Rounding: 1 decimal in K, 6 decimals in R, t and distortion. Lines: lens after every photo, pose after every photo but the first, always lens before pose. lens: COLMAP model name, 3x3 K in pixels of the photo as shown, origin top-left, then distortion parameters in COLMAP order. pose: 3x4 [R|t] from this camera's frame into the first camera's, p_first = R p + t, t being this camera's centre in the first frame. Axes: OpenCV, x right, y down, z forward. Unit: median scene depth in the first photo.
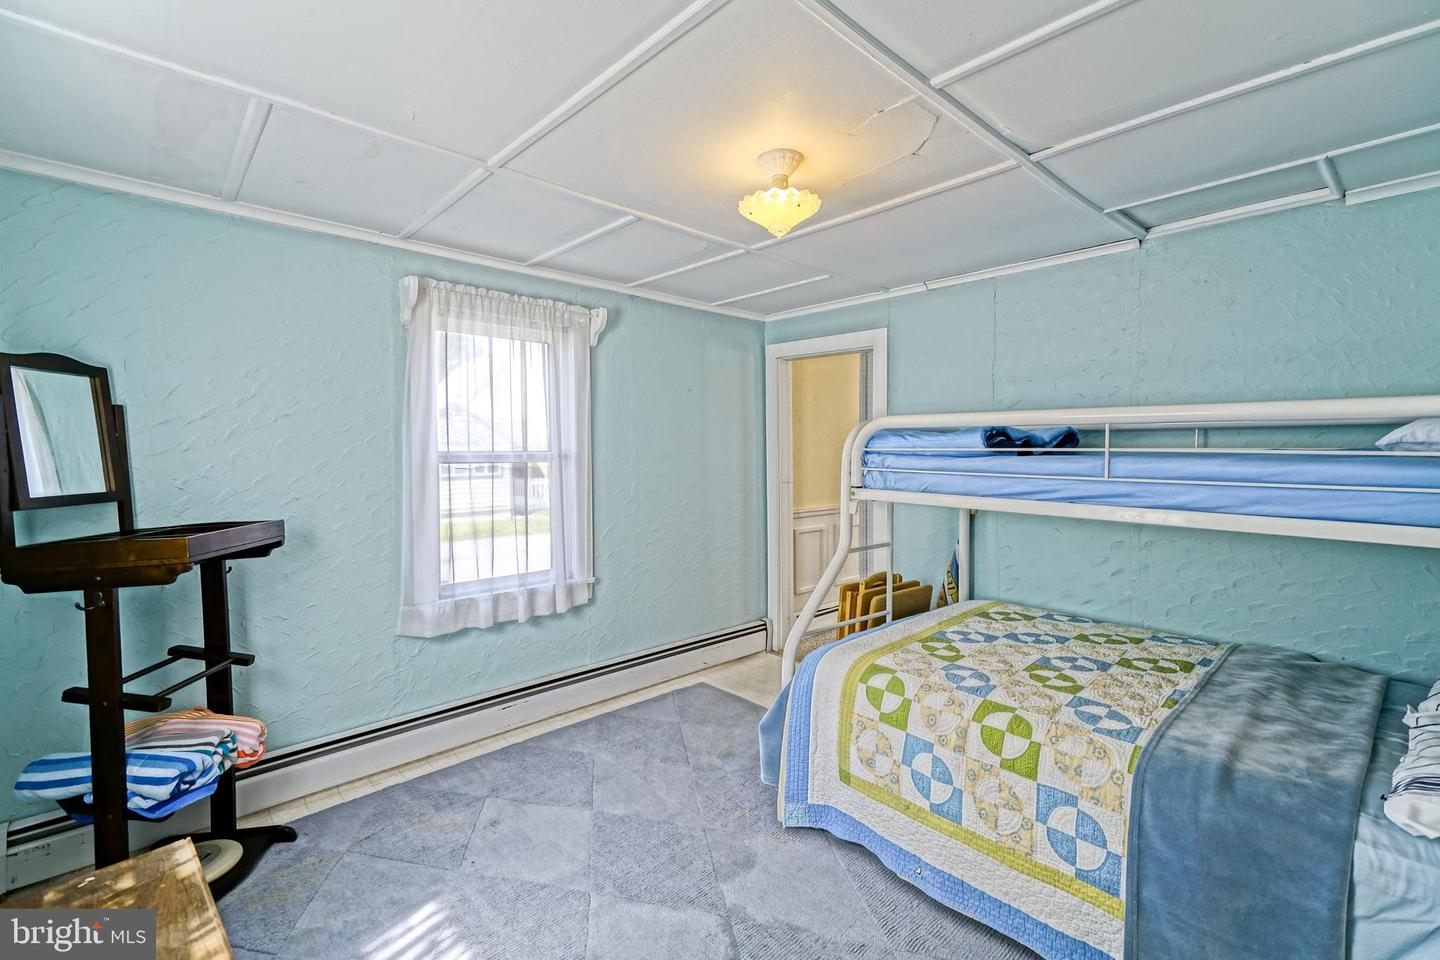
lens RADIAL K [[646.3, 0, 717.1], [0, 646.3, 462.7], [0, 0, 1]] dist [0.038646, -0.000799]
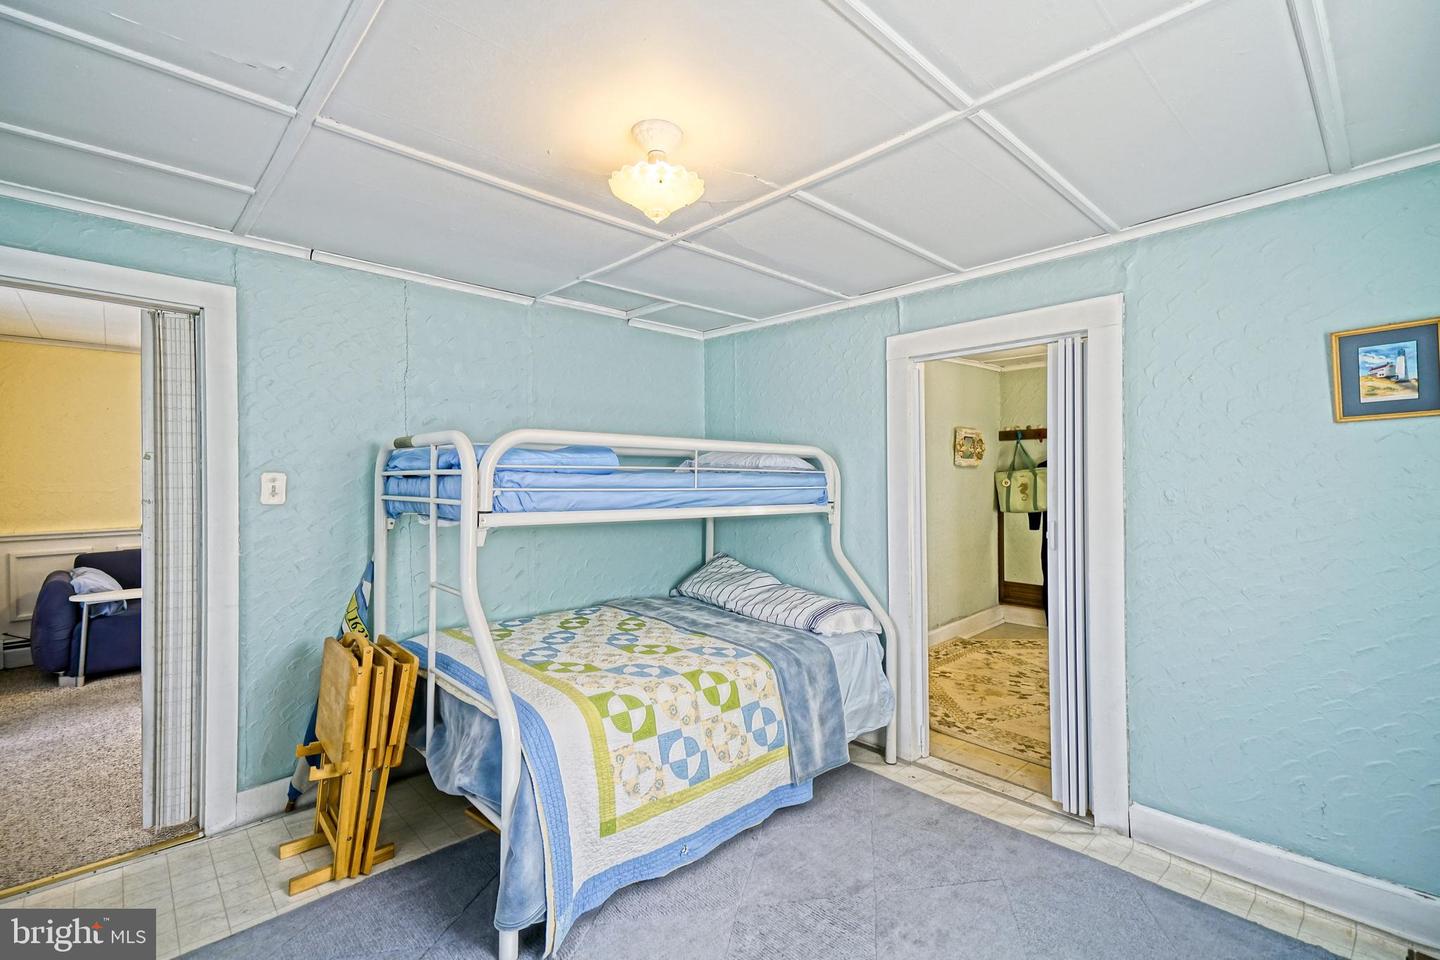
lens RADIAL K [[633.0, 0, 716.1], [0, 633.0, 474.4], [0, 0, 1]] dist [0.042004, -0.000108]
pose [[-0.001450, 0.002799, 0.999995, -0.699357], [0.020374, 0.999789, -0.002769, -0.001911], [-0.999791, 0.020370, -0.001506, 0.851331]]
